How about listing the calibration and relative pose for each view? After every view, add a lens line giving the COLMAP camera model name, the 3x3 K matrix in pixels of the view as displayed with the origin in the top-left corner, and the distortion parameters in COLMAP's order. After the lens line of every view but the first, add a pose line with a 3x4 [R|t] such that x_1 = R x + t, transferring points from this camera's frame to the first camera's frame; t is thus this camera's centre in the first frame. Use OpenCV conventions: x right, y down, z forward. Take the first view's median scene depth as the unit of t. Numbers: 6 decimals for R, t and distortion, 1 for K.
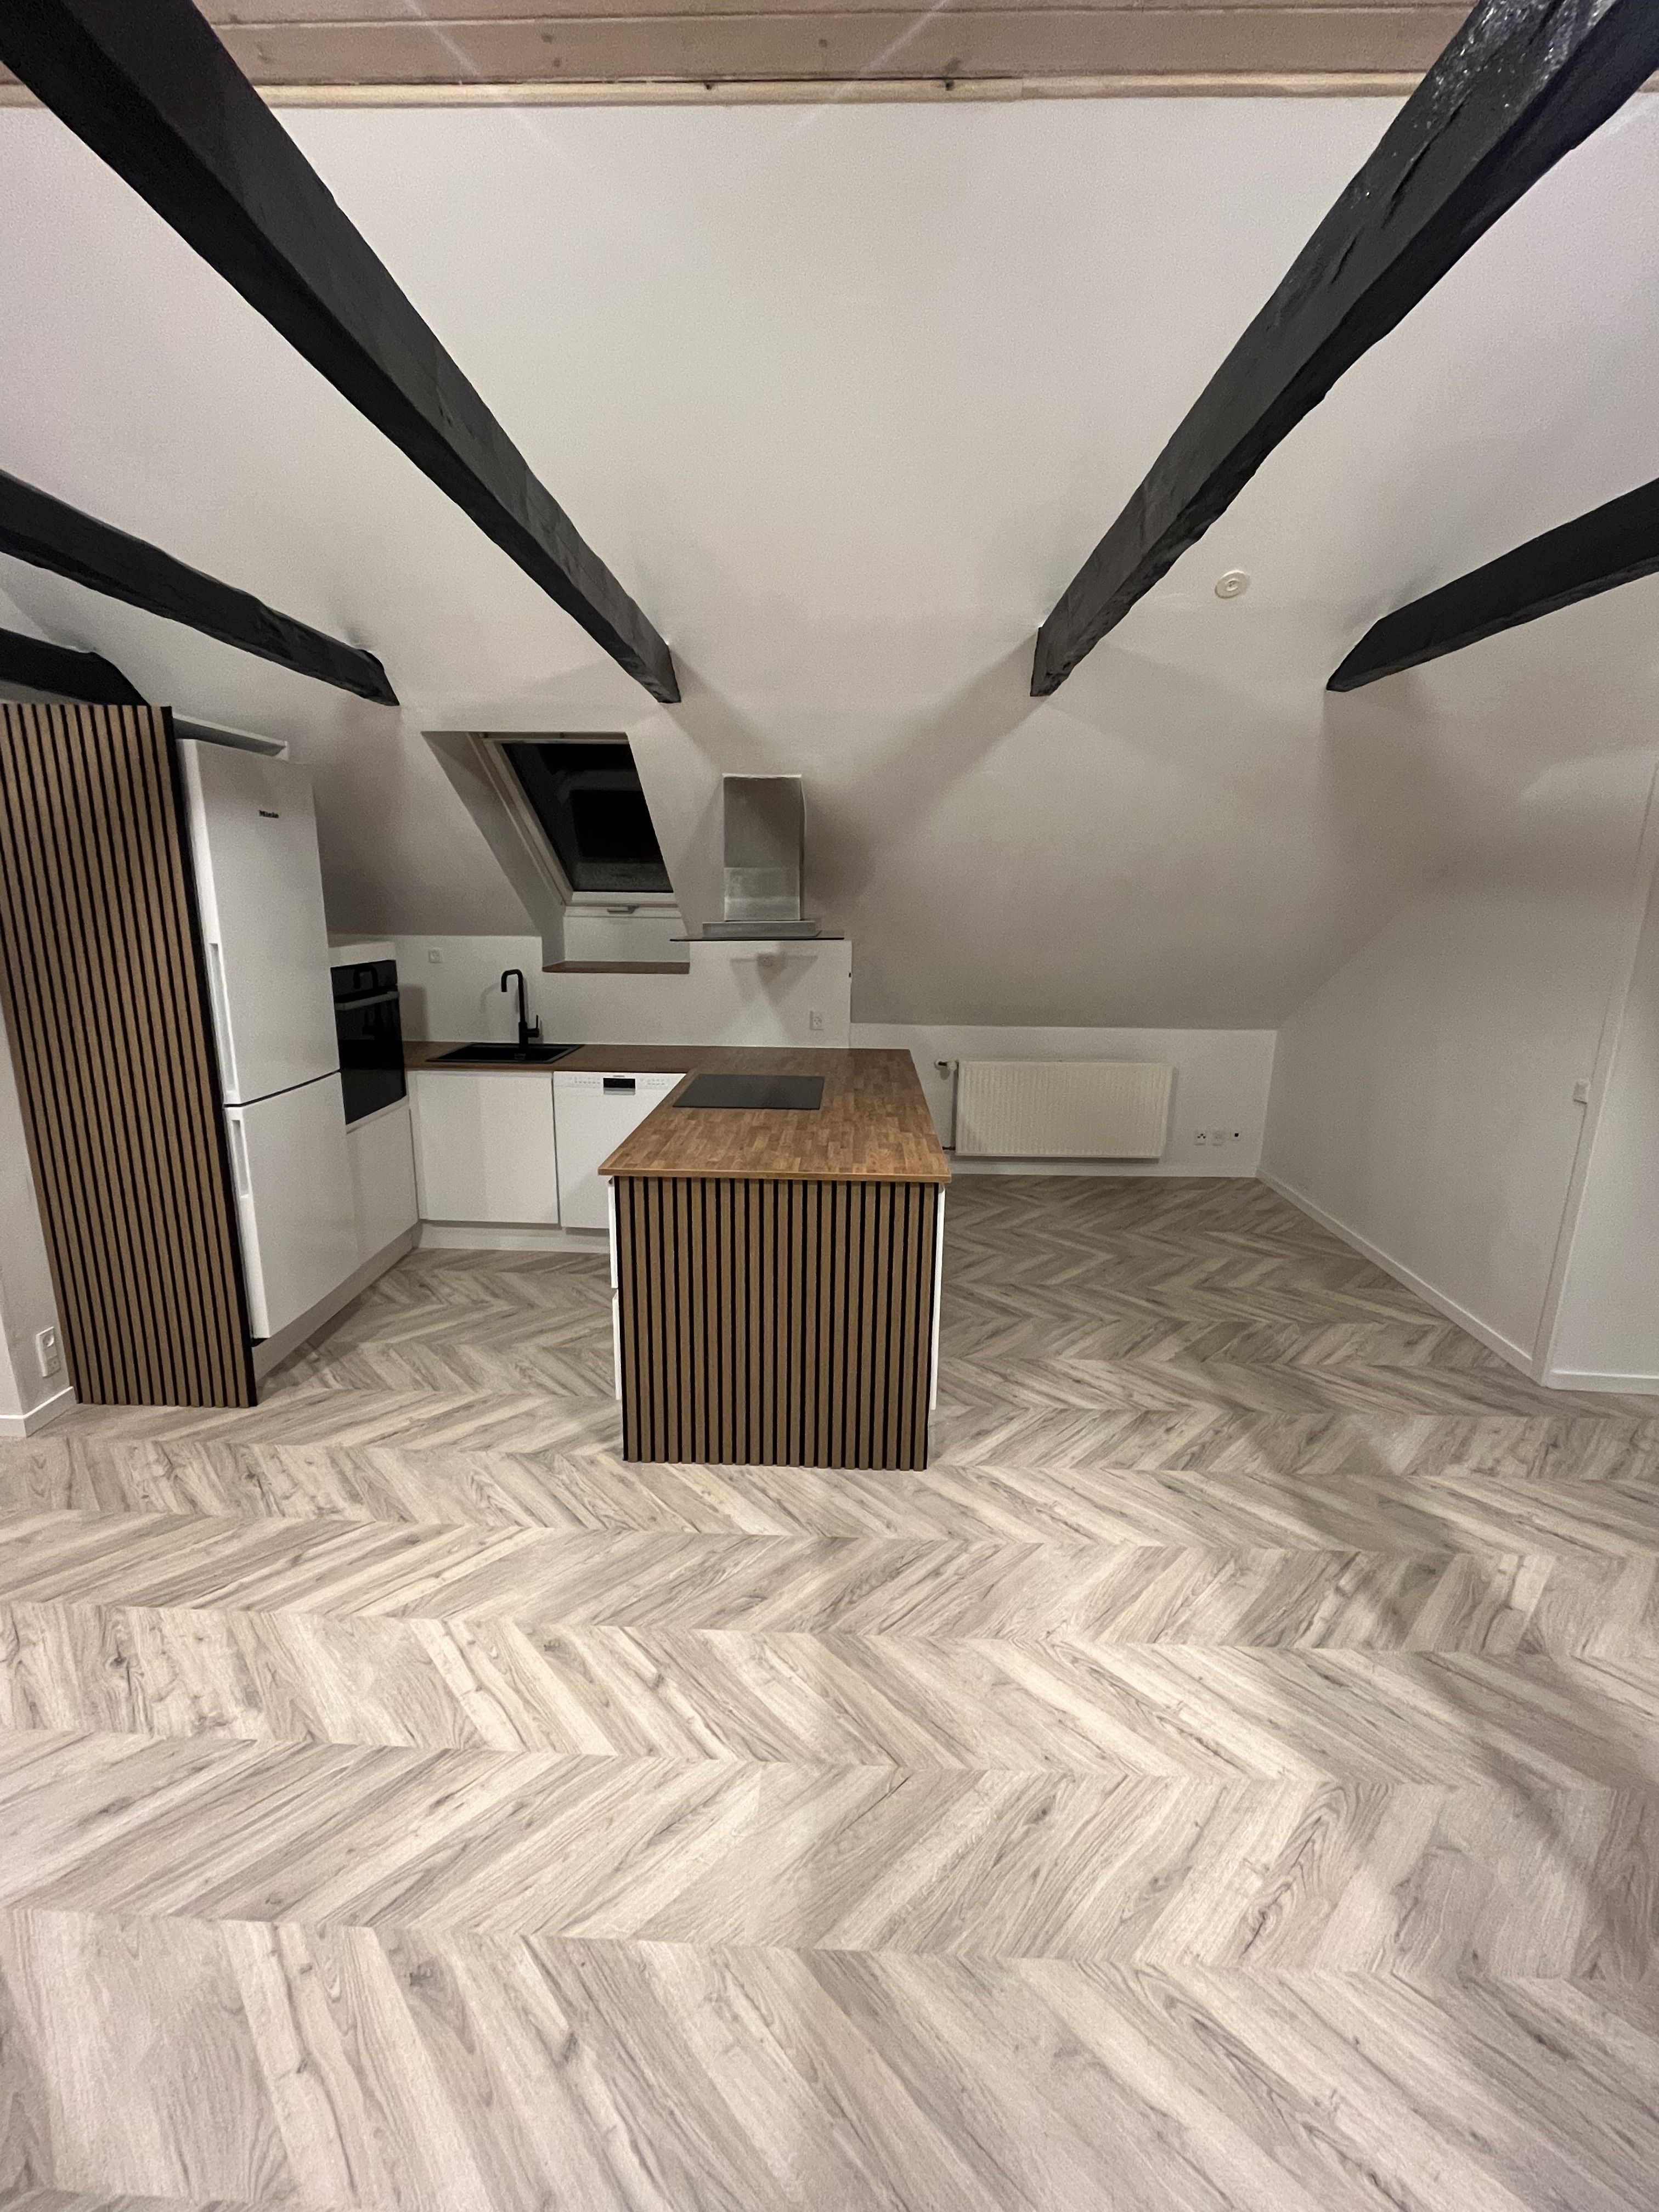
lens RADIAL K [[935.1, 0, 824.3], [0, 935.1, 1099.9], [0, 0, 1]] dist [-0.003485, 0.000643]
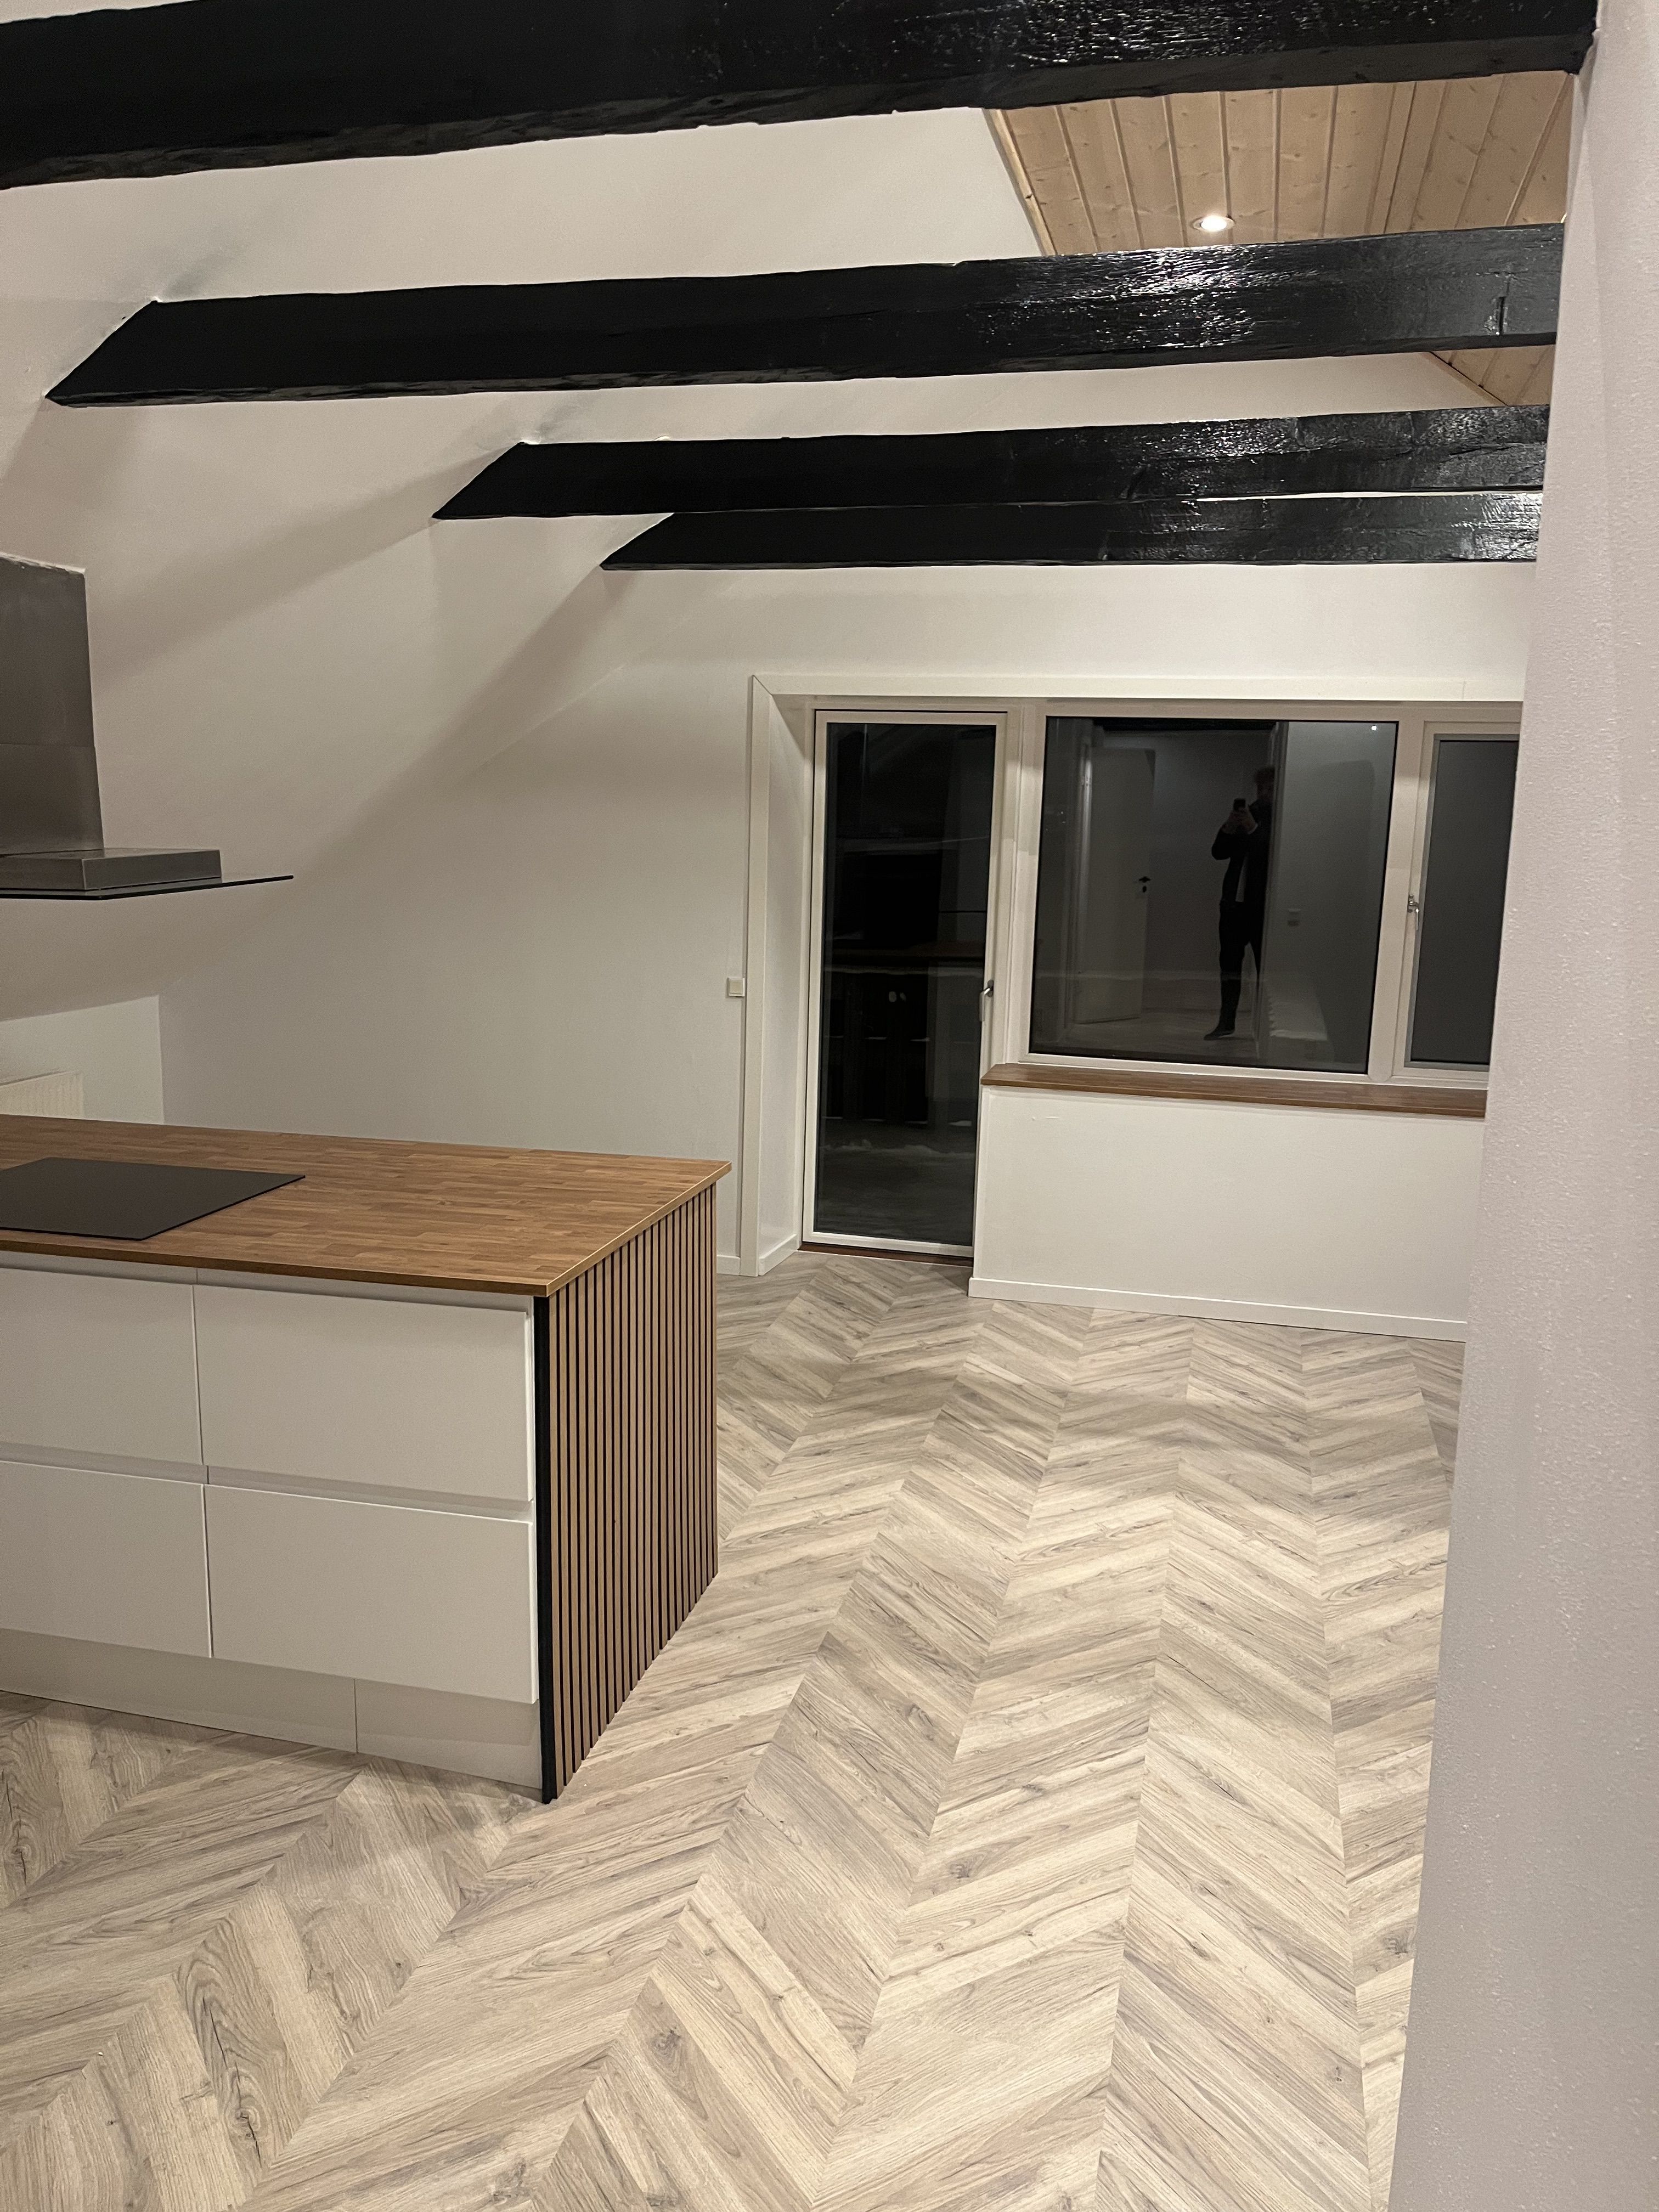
lens RADIAL K [[1665.3, 0, 826.5], [0, 1665.3, 1110.5], [0, 0, 1]] dist [0.062511, -0.090956]
pose [[0.212536, -0.184889, 0.959502, -1.204189], [0.201774, 0.969078, 0.142039, -0.145978], [-0.956094, 0.163414, 0.243269, 0.587623]]
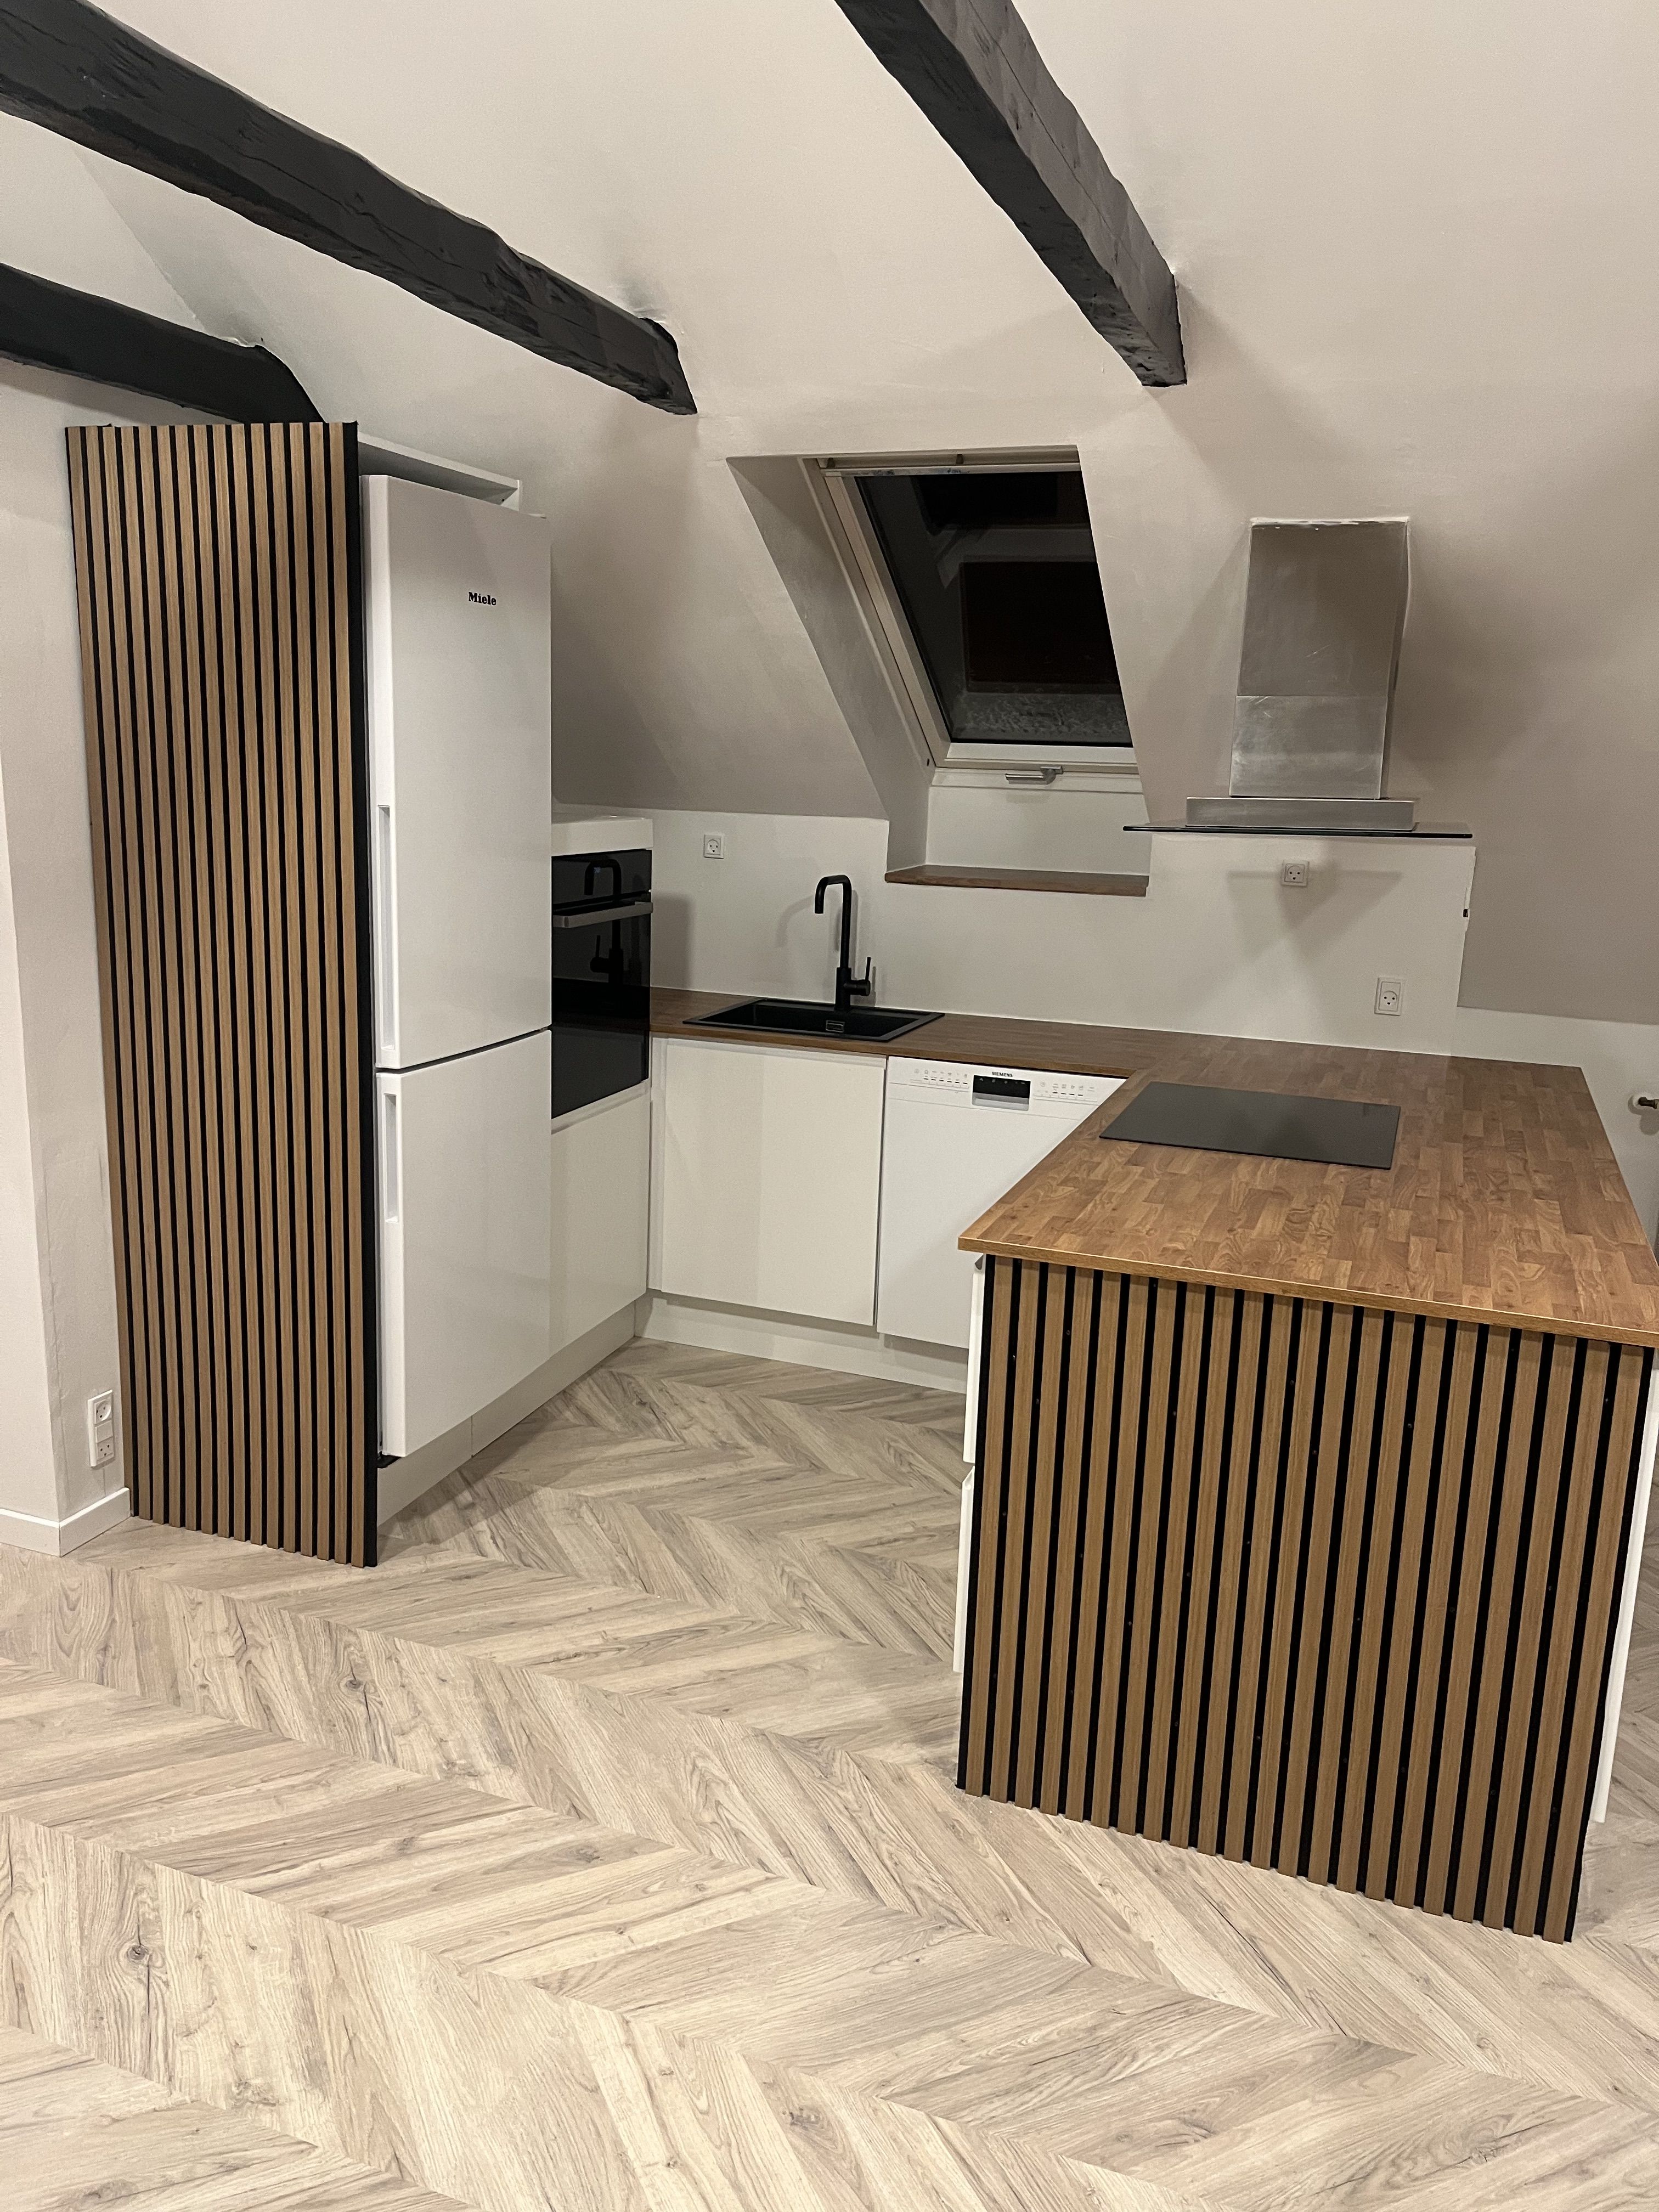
lens RADIAL K [[1665.3, 0, 814.2], [0, 1665.3, 1083.2], [0, 0, 1]] dist [0.062511, -0.090956]
pose [[0.946053, 0.081026, -0.313717, -0.025783], [-0.089344, 0.995926, -0.012203, 0.002828], [0.311451, 0.039574, 0.949438, 0.050061]]
